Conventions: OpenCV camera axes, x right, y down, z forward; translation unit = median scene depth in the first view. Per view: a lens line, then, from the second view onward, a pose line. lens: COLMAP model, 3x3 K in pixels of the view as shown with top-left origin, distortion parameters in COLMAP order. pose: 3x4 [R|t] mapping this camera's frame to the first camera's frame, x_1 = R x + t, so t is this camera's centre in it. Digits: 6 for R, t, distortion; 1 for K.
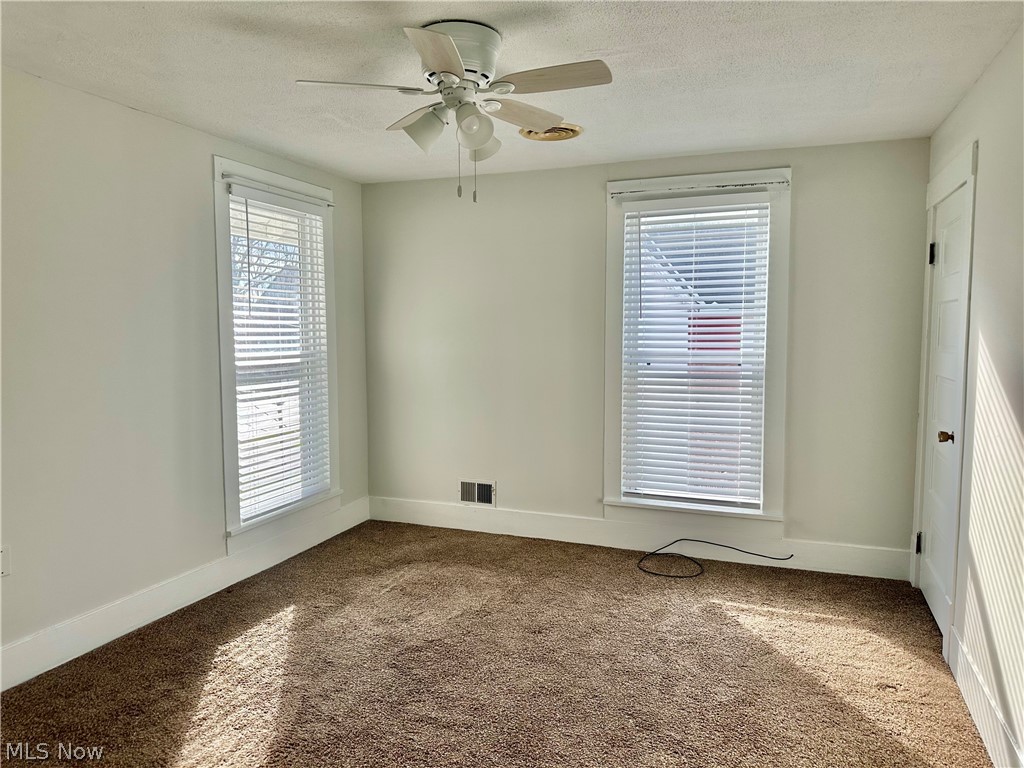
lens RADIAL K [[735.3, 0, 511.1], [0, 735.3, 374.5], [0, 0, 1]] dist [0.042233, -0.037423]
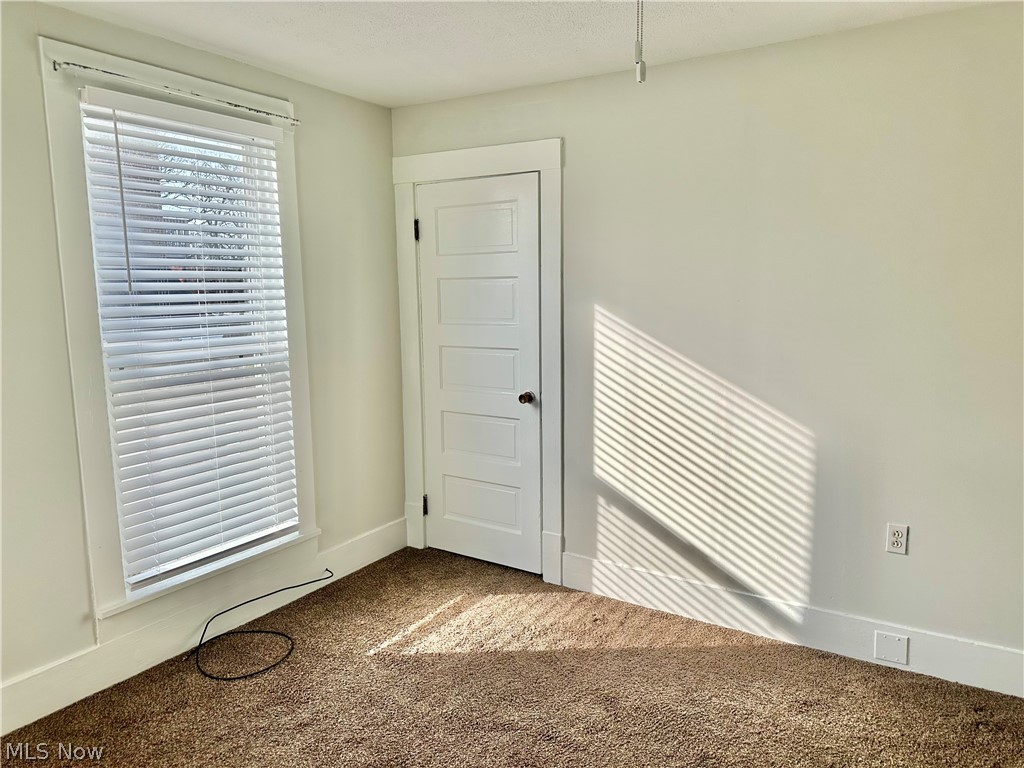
lens RADIAL K [[735.3, 0, 511.7], [0, 735.3, 389.5], [0, 0, 1]] dist [0.042233, -0.037423]
pose [[0.171260, -0.145012, 0.974496, -0.397294], [0.062952, 0.988698, 0.136062, -0.067353], [-0.983213, 0.038044, 0.178453, 0.632396]]
